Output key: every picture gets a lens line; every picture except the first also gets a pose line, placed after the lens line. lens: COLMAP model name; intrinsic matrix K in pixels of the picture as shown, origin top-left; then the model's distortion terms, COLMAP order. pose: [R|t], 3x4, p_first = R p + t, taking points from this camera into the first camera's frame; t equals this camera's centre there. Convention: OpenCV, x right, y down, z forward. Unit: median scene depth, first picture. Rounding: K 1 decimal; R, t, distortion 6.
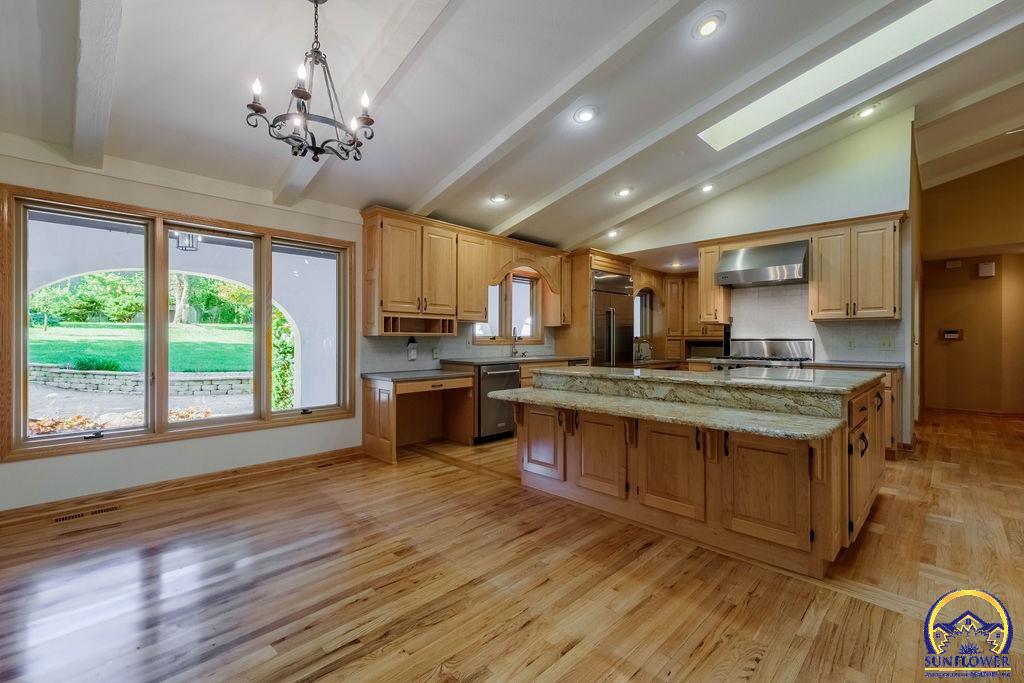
lens RADIAL K [[439.1, 0, 512.0], [0, 439.1, 341.5], [0, 0, 1]] dist [0.007135, -0.000137]
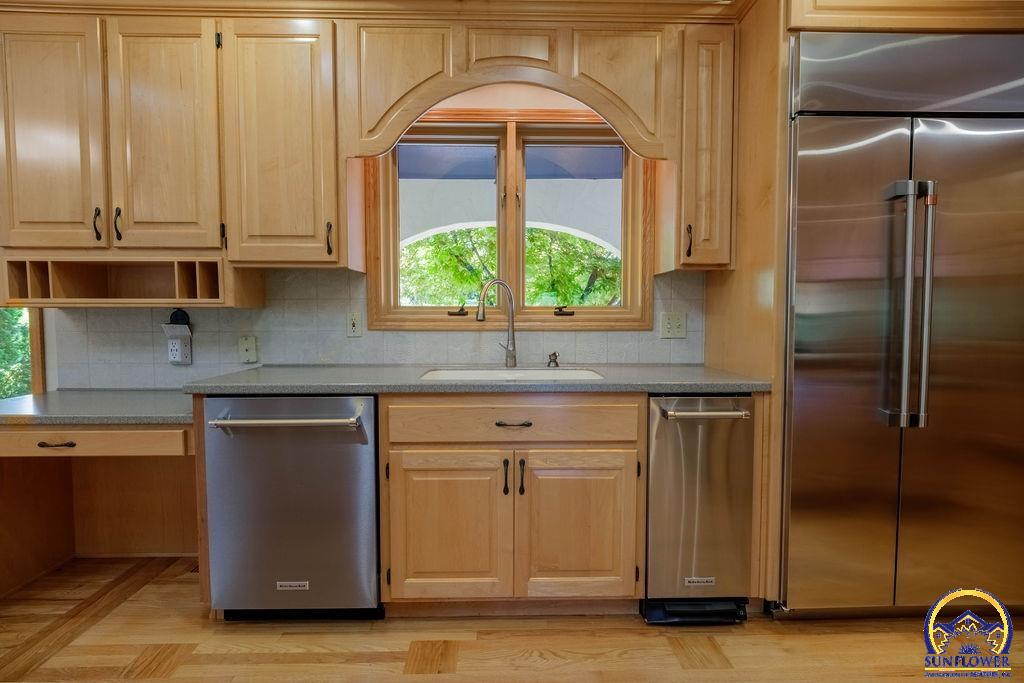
lens RADIAL K [[531.2, 0, 512.0], [0, 531.2, 341.5], [0, 0, 1]] dist [-0.000344, -0.000190]
pose [[0.722799, 0.032410, -0.690297, 0.359874], [-0.001803, 0.998985, 0.045016, -0.003503], [0.691056, -0.031293, 0.722124, 0.859277]]
